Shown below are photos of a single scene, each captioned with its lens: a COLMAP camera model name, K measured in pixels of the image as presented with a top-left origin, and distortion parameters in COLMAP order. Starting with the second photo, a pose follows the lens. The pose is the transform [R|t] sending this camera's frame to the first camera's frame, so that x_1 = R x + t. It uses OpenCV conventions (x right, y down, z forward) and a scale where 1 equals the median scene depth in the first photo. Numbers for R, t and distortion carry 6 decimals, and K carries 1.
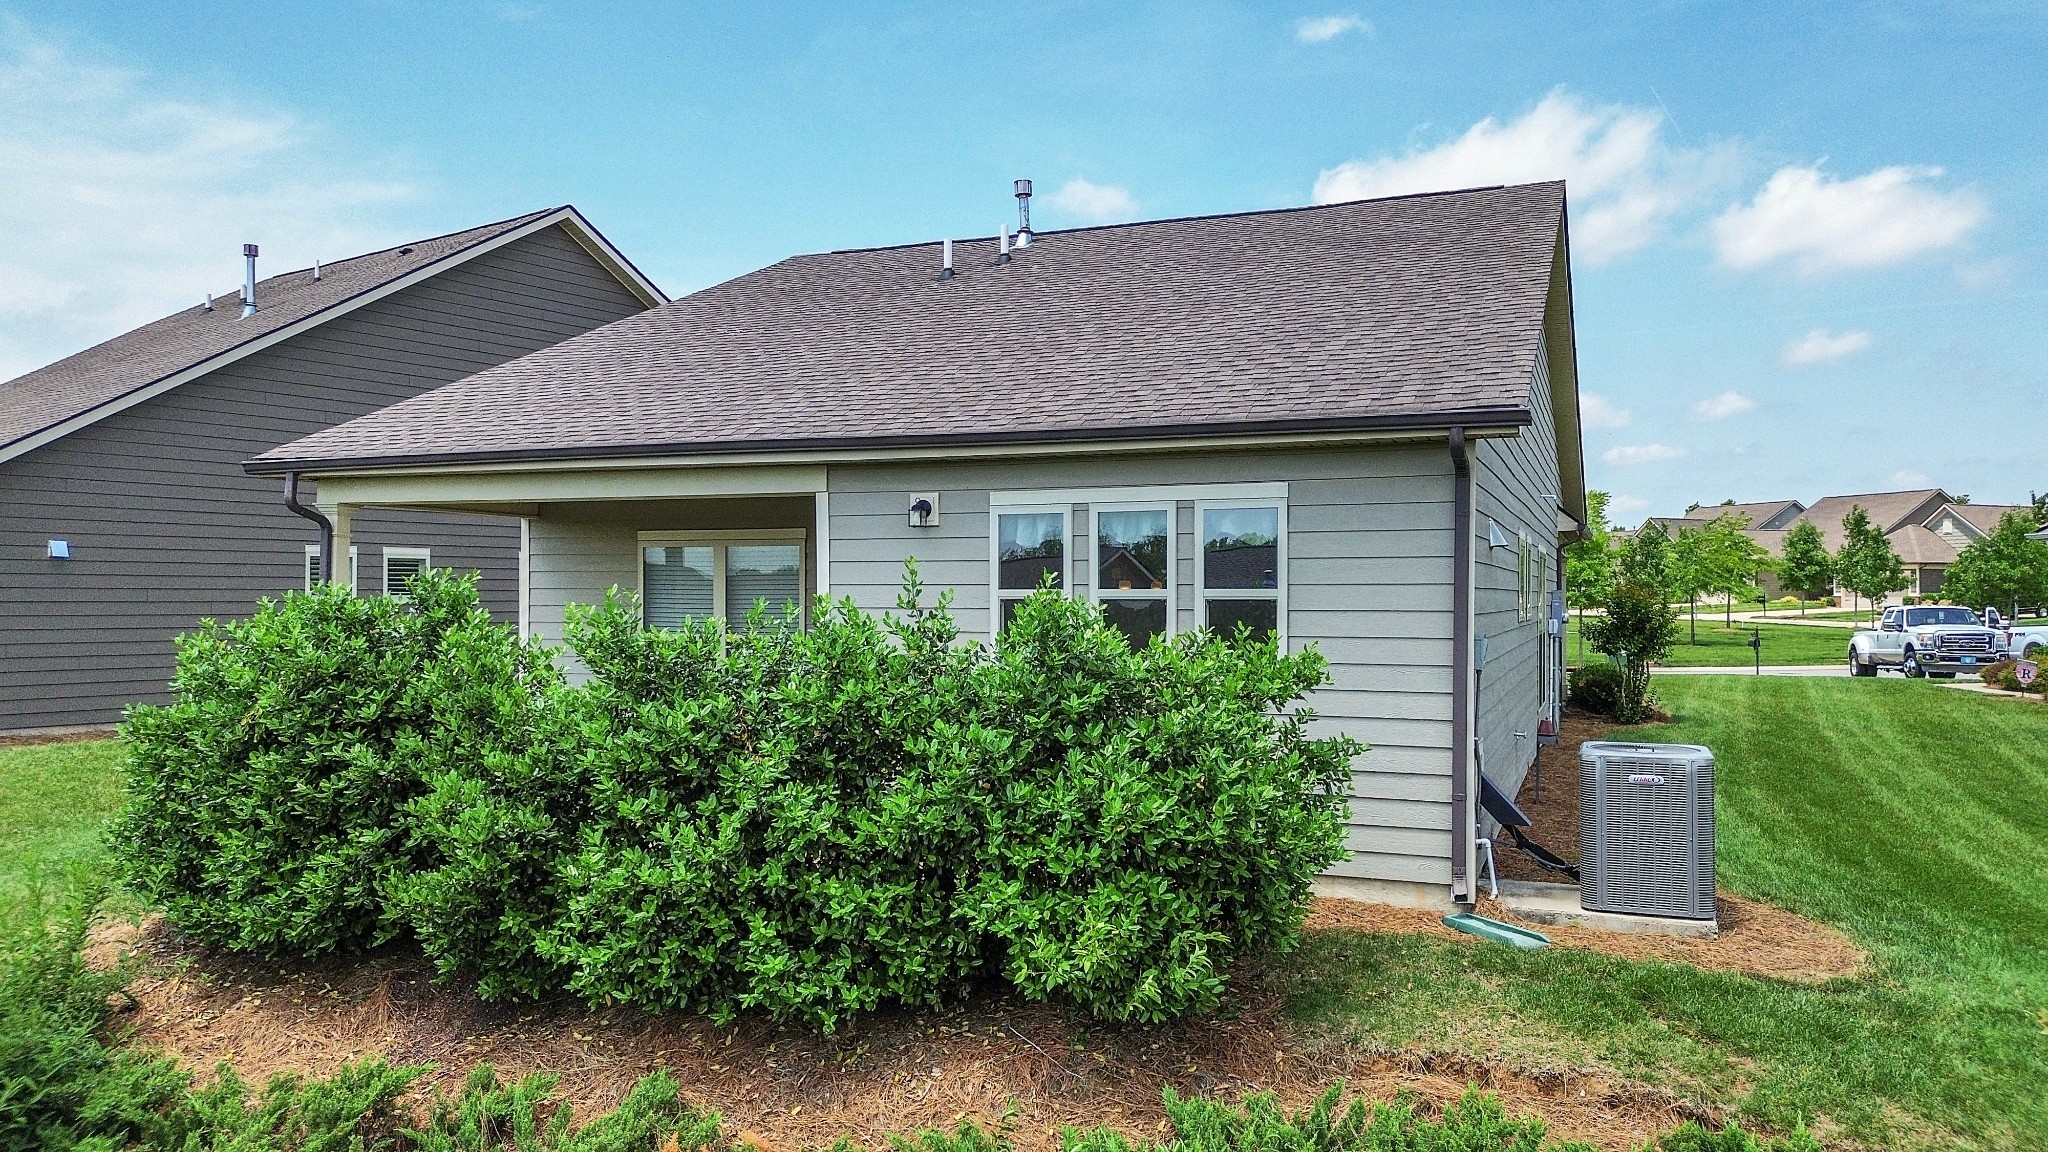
lens RADIAL K [[1500.1, 0, 1005.6], [0, 1500.1, 580.5], [0, 0, 1]] dist [0.029896, -0.013040]
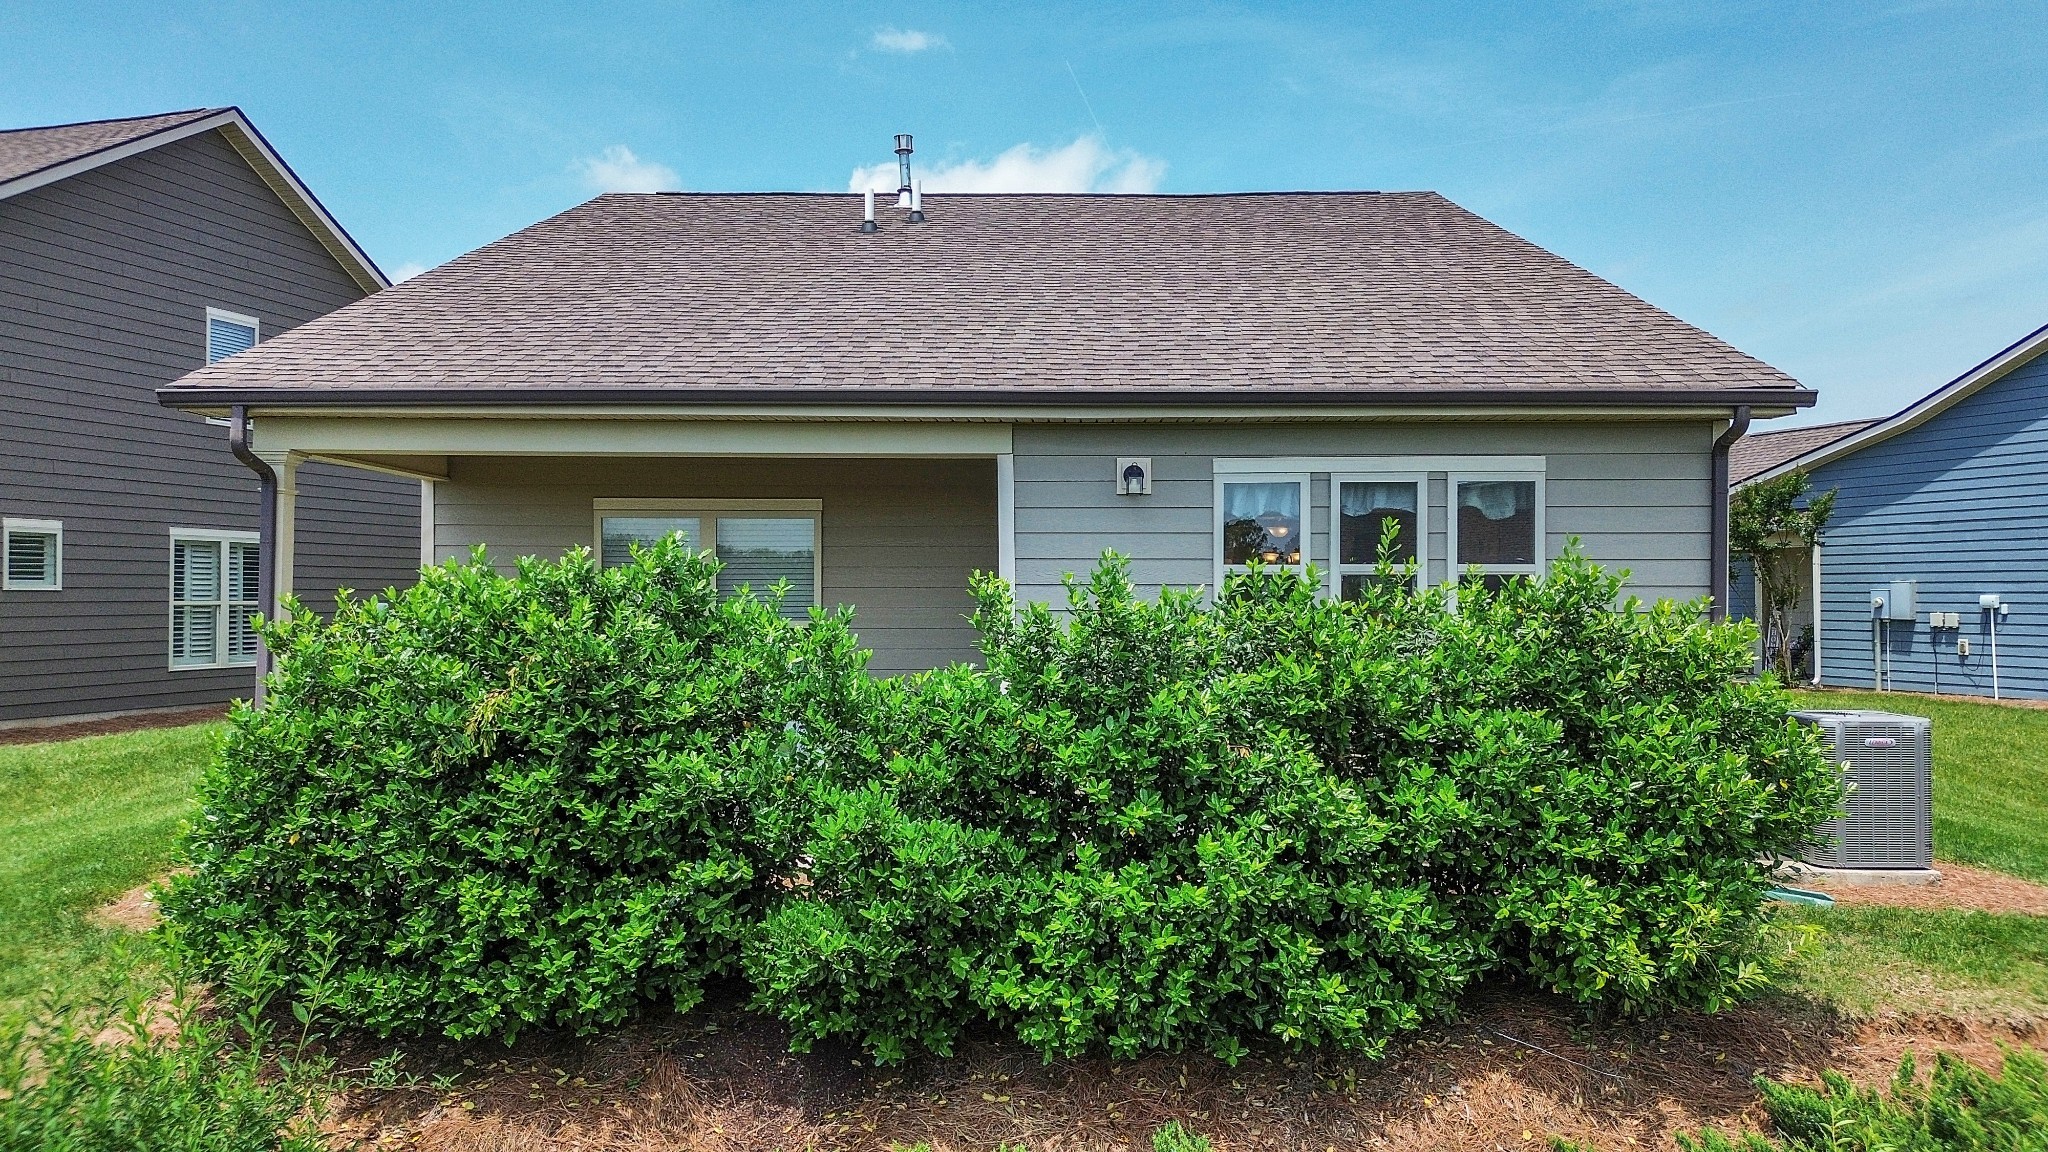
lens RADIAL K [[1500.1, 0, 1018.4], [0, 1500.1, 575.3], [0, 0, 1]] dist [0.029896, -0.013040]
pose [[0.932870, 0.004943, 0.360179, -0.452293], [-0.004513, 0.999988, -0.002035, 0.015037], [-0.360184, 0.000273, 0.932881, 0.181947]]
